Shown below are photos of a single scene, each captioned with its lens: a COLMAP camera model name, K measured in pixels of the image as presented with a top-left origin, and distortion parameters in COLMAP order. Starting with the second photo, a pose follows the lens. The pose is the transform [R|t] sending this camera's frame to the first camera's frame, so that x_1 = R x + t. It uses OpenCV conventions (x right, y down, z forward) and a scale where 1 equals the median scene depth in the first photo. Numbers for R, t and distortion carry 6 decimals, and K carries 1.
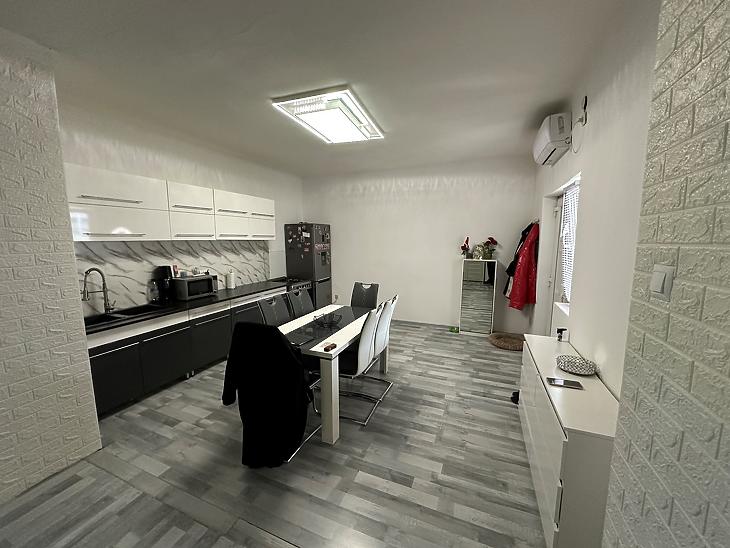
lens RADIAL K [[289.8, 0, 367.4], [0, 289.8, 274.9], [0, 0, 1]] dist [-0.003571, -0.000529]
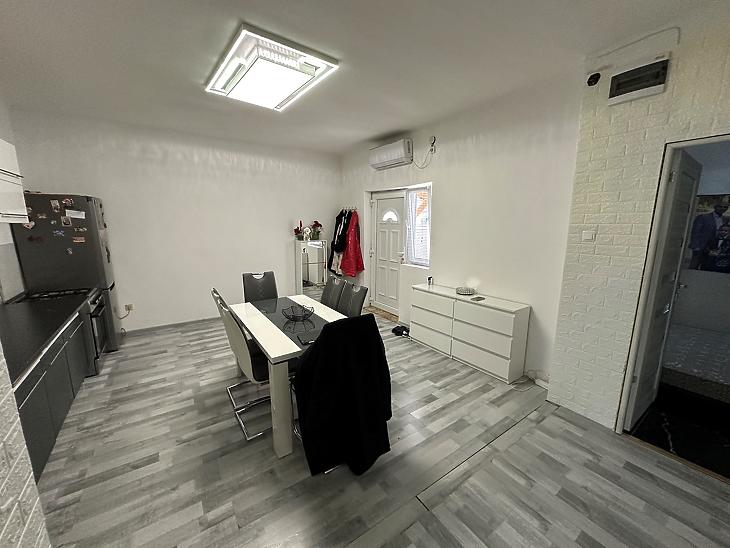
lens RADIAL K [[289.8, 0, 366.3], [0, 289.8, 274.8], [0, 0, 1]] dist [-0.003571, -0.000529]
pose [[0.540912, -0.146852, 0.828160, -0.628642], [0.102259, 0.988818, 0.108550, -0.030670], [-0.834840, 0.025971, 0.549880, 0.278723]]
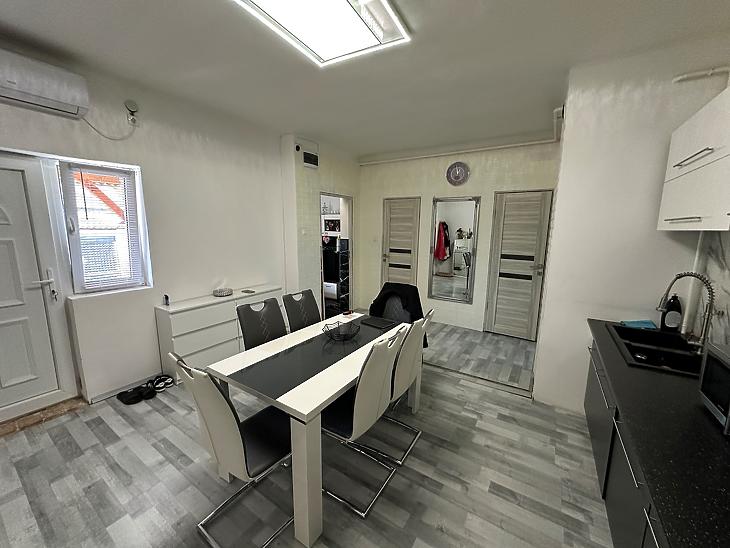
lens RADIAL K [[289.8, 0, 365.2], [0, 289.8, 272.9], [0, 0, 1]] dist [-0.003571, -0.000529]
pose [[-0.981853, -0.038856, 0.185619, -0.281759], [0.014456, 0.960602, 0.277553, -0.170466], [-0.189091, 0.275200, -0.942608, 1.404286]]
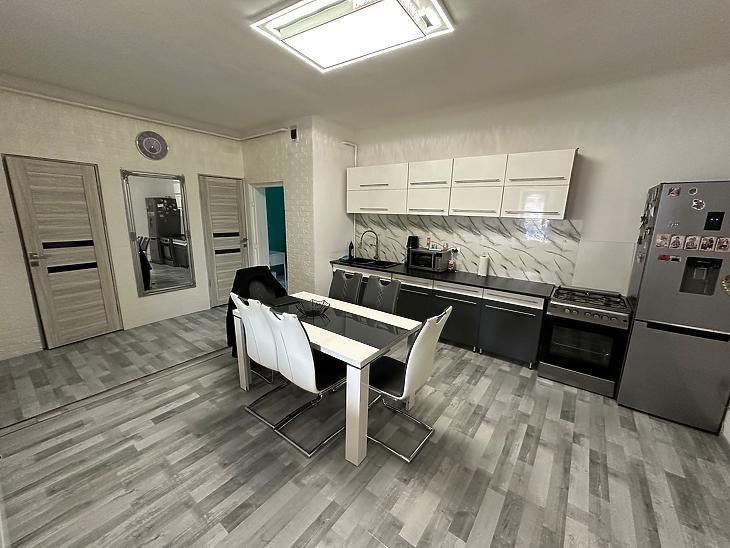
lens RADIAL K [[289.8, 0, 366.0], [0, 289.8, 274.8], [0, 0, 1]] dist [-0.003571, -0.000529]
pose [[-0.250987, 0.204869, -0.946063, 0.521558], [-0.144383, 0.958491, 0.245864, -0.145155], [0.957162, 0.198304, -0.210989, 1.106764]]
